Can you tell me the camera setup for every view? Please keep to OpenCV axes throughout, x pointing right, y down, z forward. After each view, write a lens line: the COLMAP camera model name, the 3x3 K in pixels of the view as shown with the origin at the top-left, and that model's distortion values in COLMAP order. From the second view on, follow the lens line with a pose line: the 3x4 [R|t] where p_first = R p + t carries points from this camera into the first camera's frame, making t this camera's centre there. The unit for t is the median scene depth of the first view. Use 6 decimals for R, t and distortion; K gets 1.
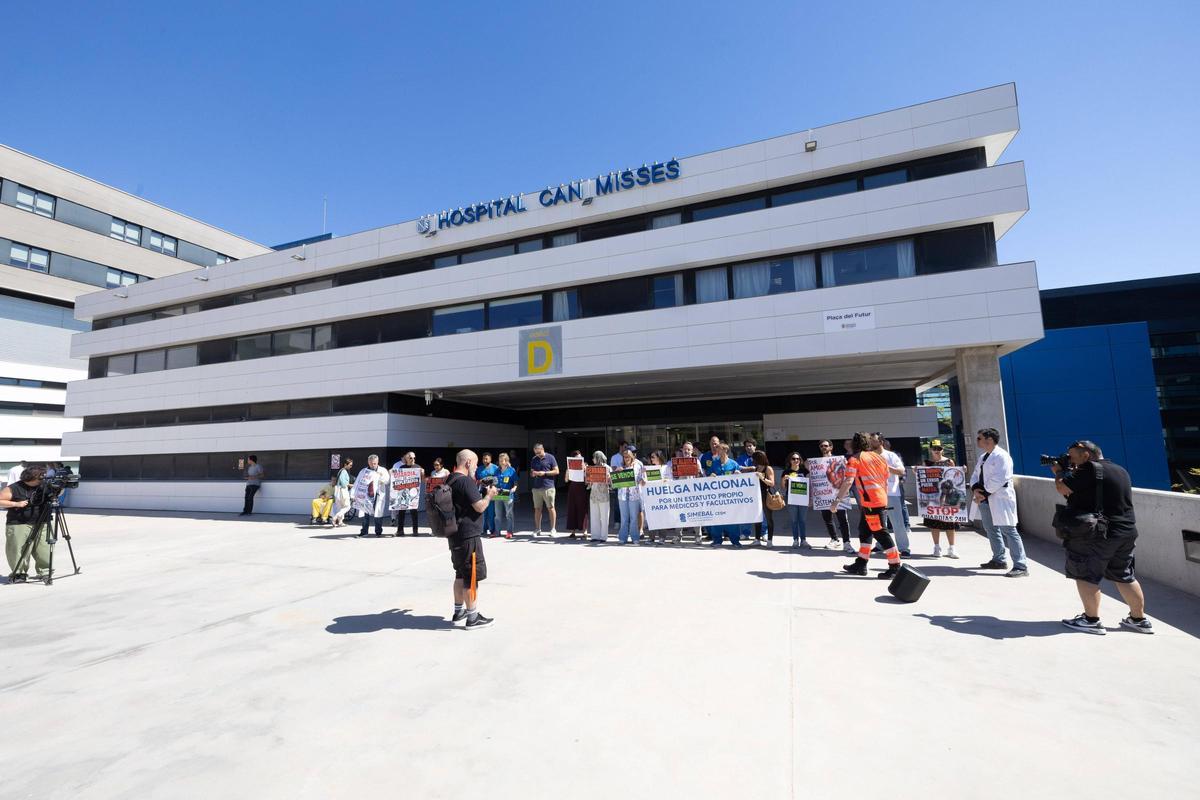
lens RADIAL K [[495.7, 0, 604.5], [0, 495.7, 395.3], [0, 0, 1]] dist [0.001199, 0.000623]
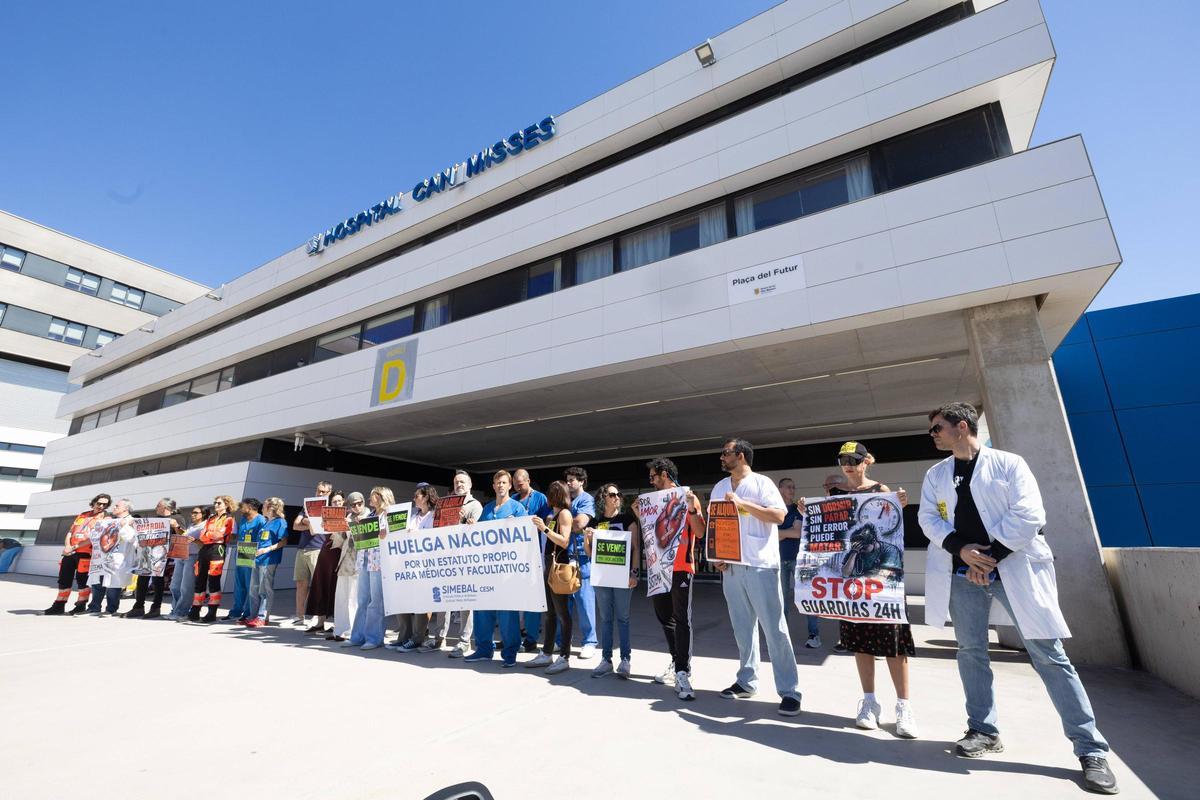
lens RADIAL K [[495.7, 0, 605.3], [0, 495.7, 397.2], [0, 0, 1]] dist [0.001199, 0.000623]
pose [[0.985078, -0.027759, -0.169857, 0.326346], [-0.000791, 0.986167, -0.165751, 0.076472], [0.172109, 0.163412, 0.971429, 0.319857]]
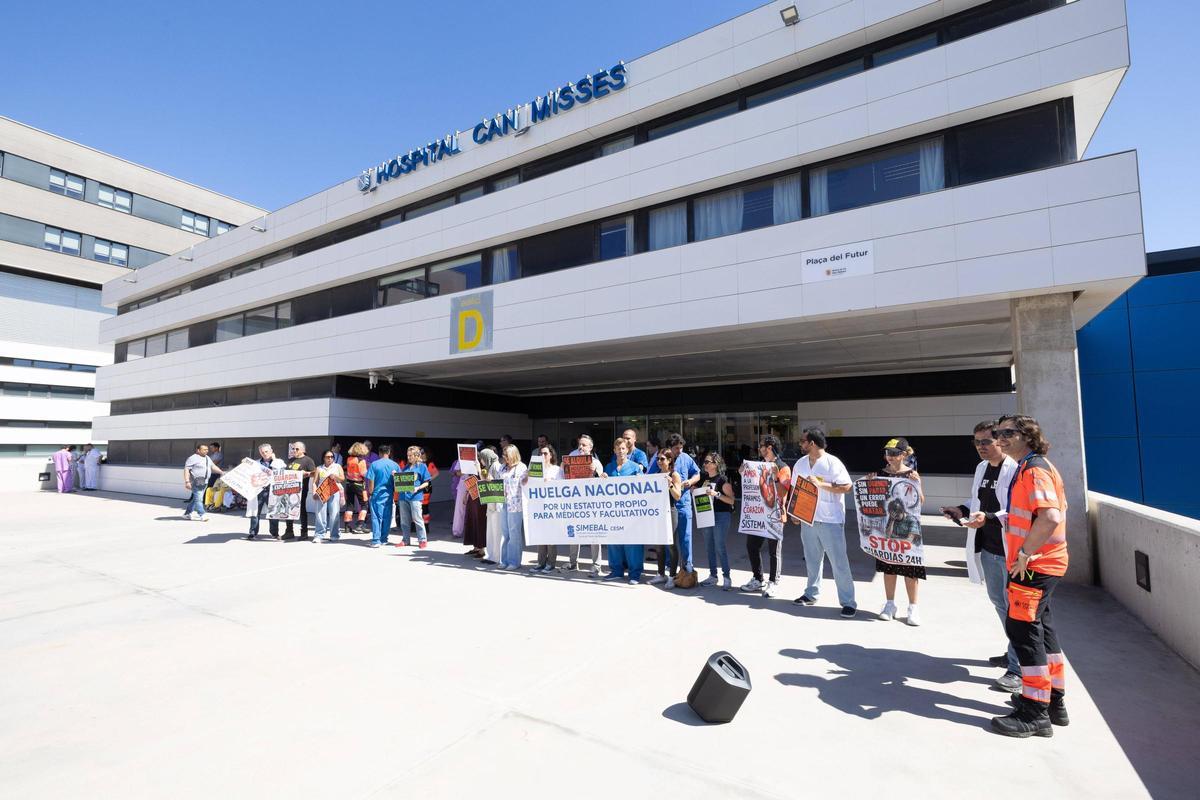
lens RADIAL K [[543.8, 0, 603.5], [0, 543.8, 401.5], [0, 0, 1]] dist [-0.003561, 0.000911]
pose [[0.980998, 0.006017, -0.193926, 0.264644], [0.000209, 0.999486, 0.032070, 0.013286], [0.194020, -0.031501, 0.980492, 0.156625]]
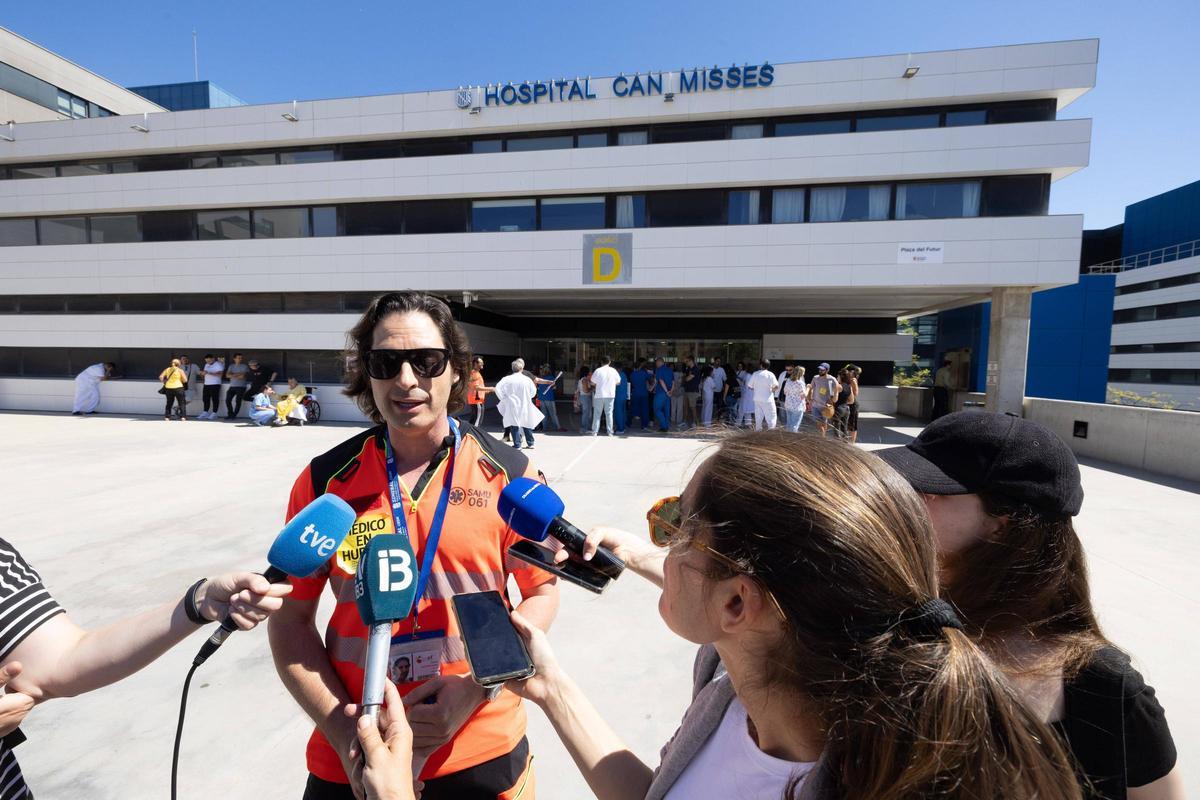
lens RADIAL K [[495.7, 0, 598.9], [0, 495.7, 397.0], [0, 0, 1]] dist [0.001199, 0.000623]
pose [[0.979103, 0.022103, 0.202160, -0.339721], [-0.058332, 0.982829, 0.175055, 0.007819], [-0.194819, -0.183189, 0.963580, 0.021649]]
